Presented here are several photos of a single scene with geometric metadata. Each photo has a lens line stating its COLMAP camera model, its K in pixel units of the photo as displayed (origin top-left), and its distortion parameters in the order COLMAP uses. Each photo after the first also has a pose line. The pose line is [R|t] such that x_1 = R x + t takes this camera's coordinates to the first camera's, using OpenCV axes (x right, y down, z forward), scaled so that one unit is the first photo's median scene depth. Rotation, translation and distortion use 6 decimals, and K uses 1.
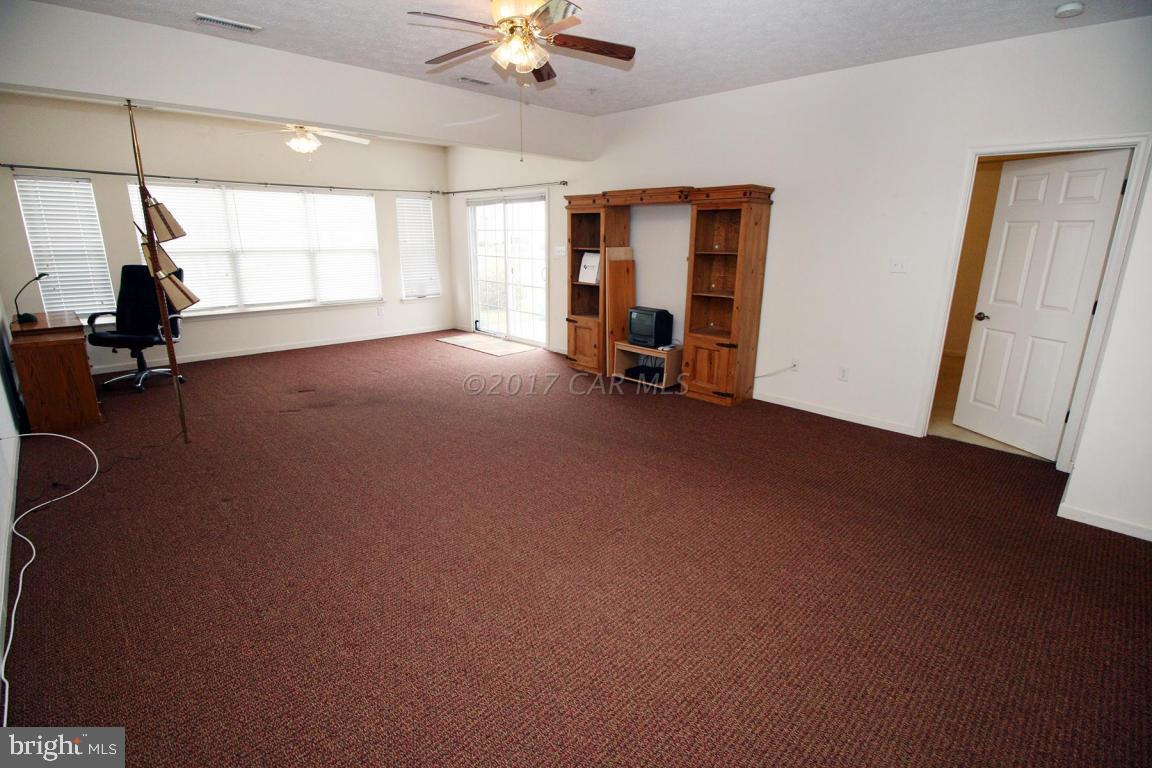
lens RADIAL K [[540.3, 0, 578.7], [0, 540.3, 386.1], [0, 0, 1]] dist [0.000120, -0.012178]
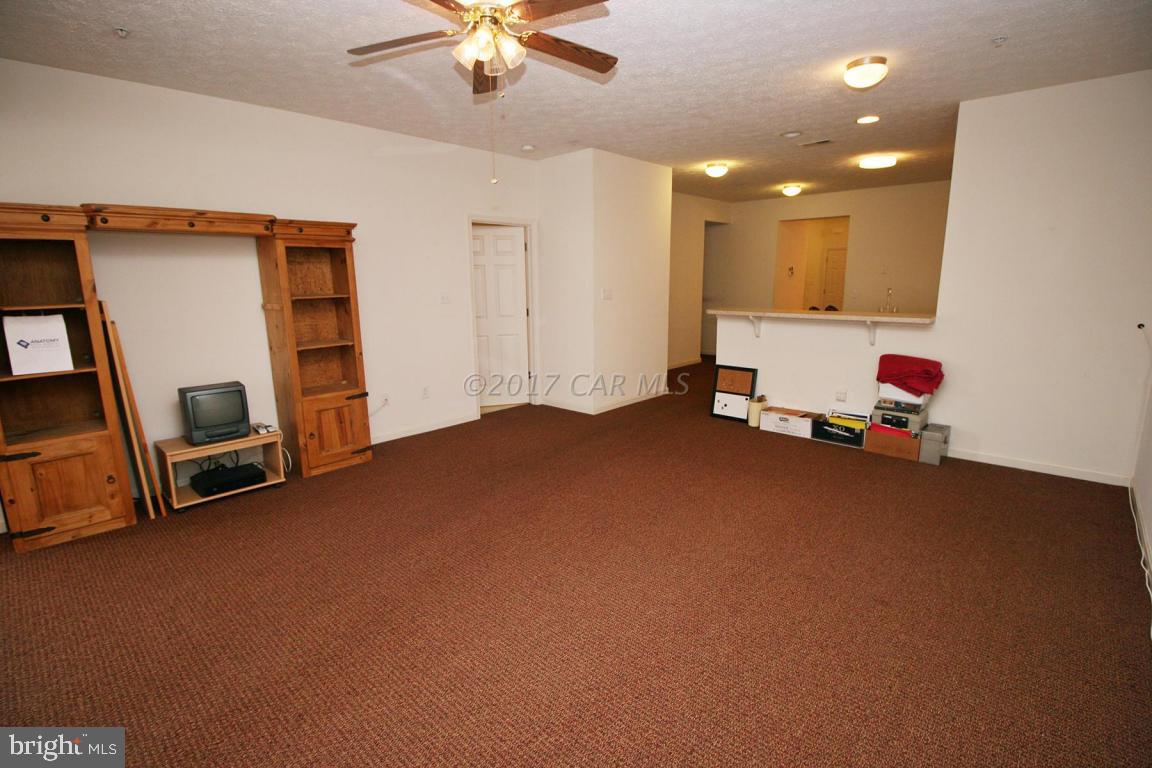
lens RADIAL K [[540.3, 0, 578.7], [0, 540.3, 386.1], [0, 0, 1]] dist [0.000120, -0.012178]
pose [[-0.052195, -0.203874, 0.977605, -0.517807], [0.279612, 0.936800, 0.210293, -0.147085], [-0.958693, 0.284326, 0.008109, 0.523996]]
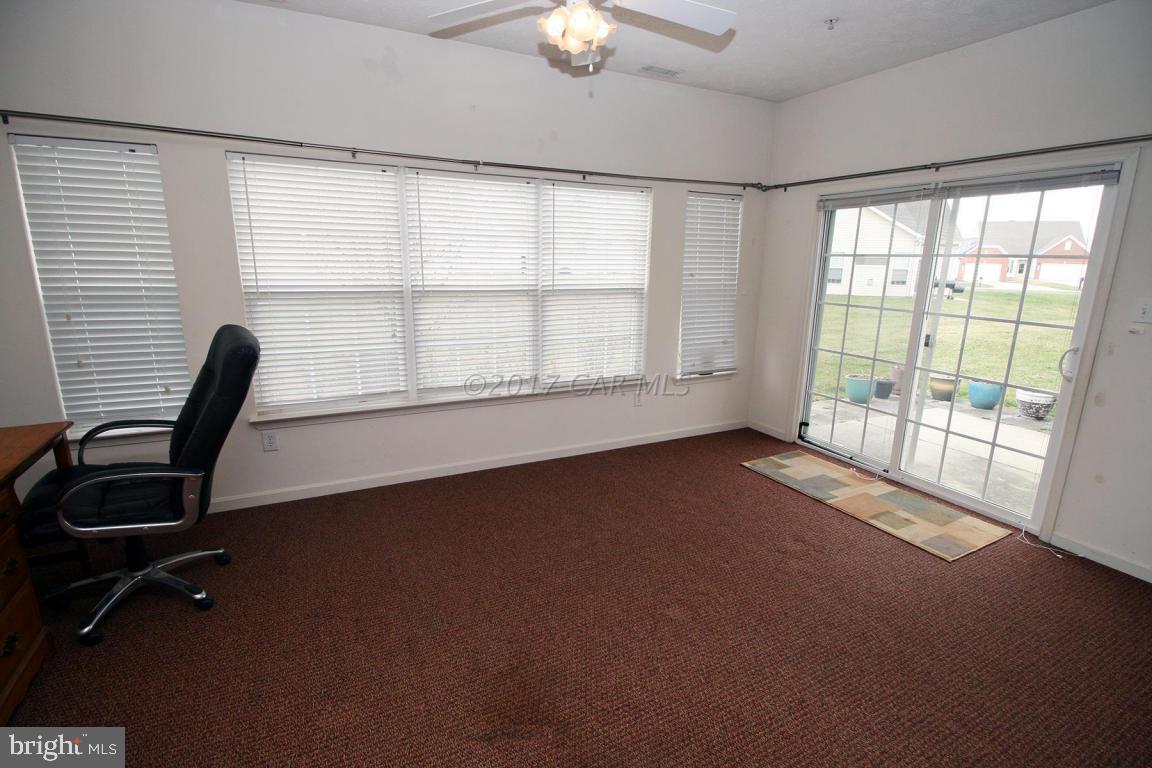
lens RADIAL K [[540.3, 0, 578.7], [0, 540.3, 386.1], [0, 0, 1]] dist [0.000120, -0.012178]
pose [[0.953824, 0.075342, -0.290764, -0.361378], [-0.088261, 0.995597, -0.031554, -0.175721], [0.287107, 0.055760, 0.956274, 0.616775]]
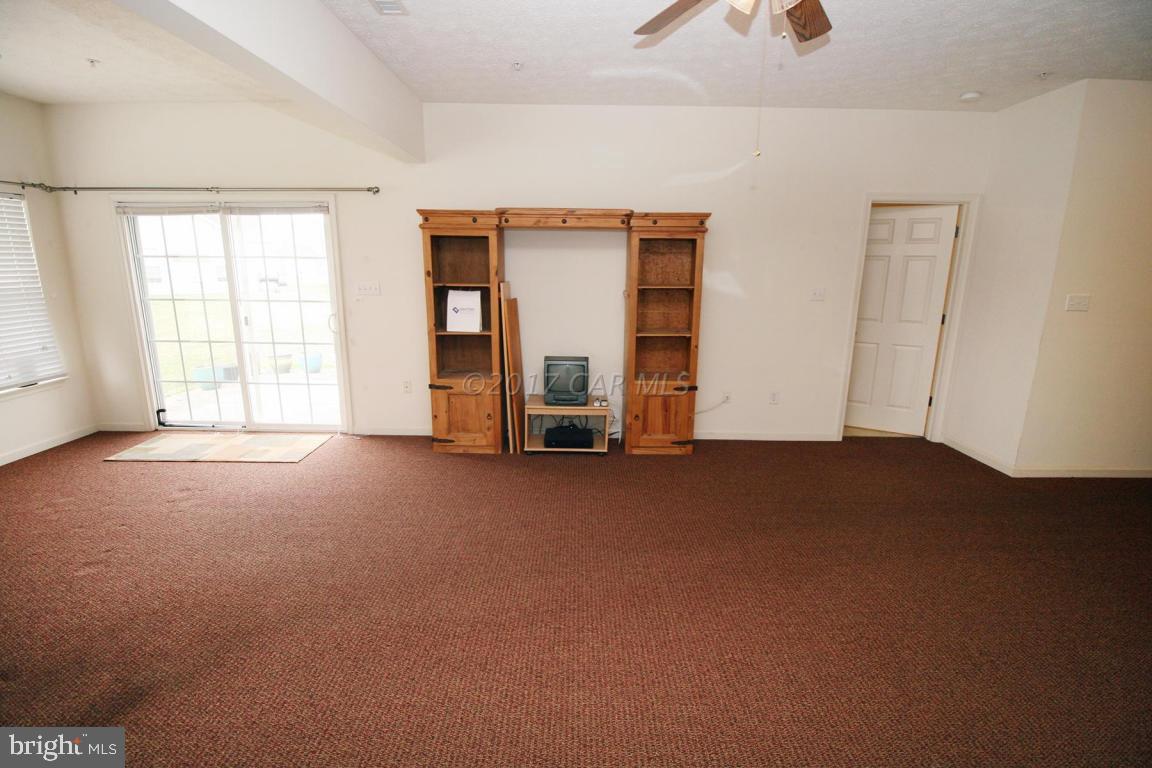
lens RADIAL K [[540.3, 0, 578.7], [0, 540.3, 386.1], [0, 0, 1]] dist [0.000120, -0.012178]
pose [[0.702719, -0.157618, 0.693789, -0.392975], [0.187040, 0.981778, 0.033598, -0.118326], [-0.686442, 0.106156, 0.719394, 0.394103]]
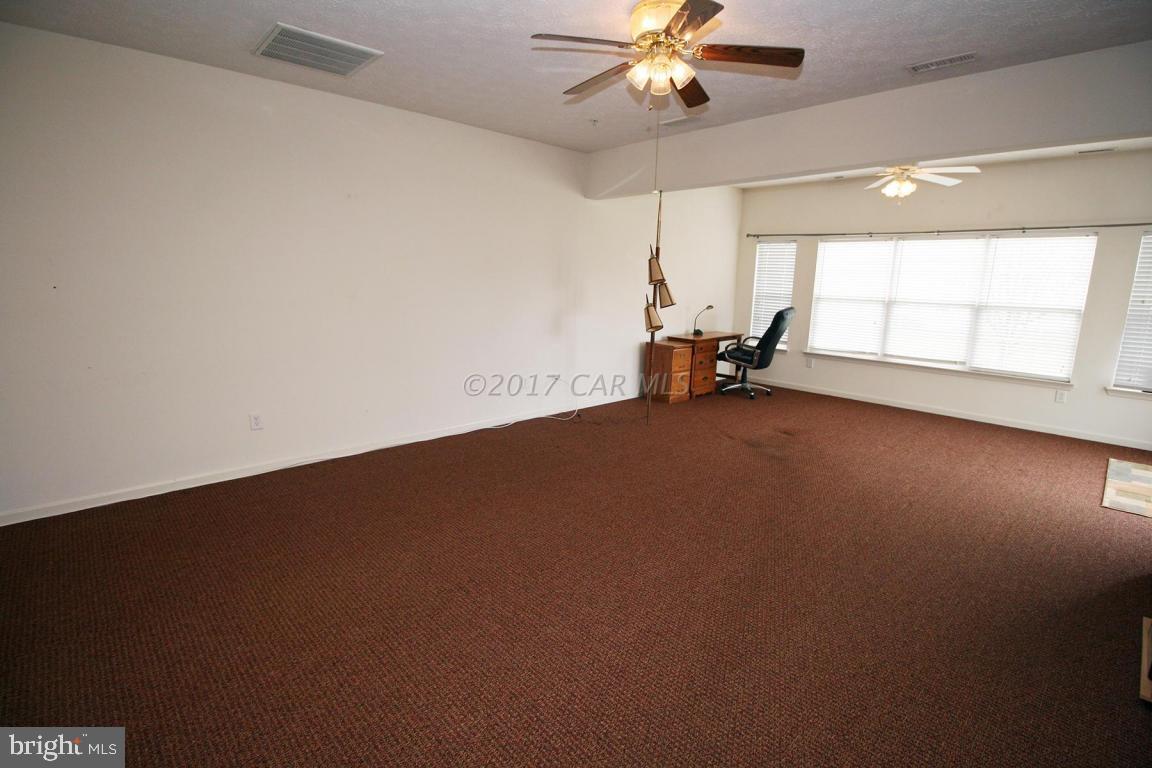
lens RADIAL K [[540.3, 0, 578.7], [0, 540.3, 386.1], [0, 0, 1]] dist [0.000120, -0.012178]
pose [[-0.024405, 0.189014, -0.981671, 0.439997], [-0.289399, 0.938583, 0.187912, -0.138406], [0.956897, 0.288680, 0.031795, 0.518034]]
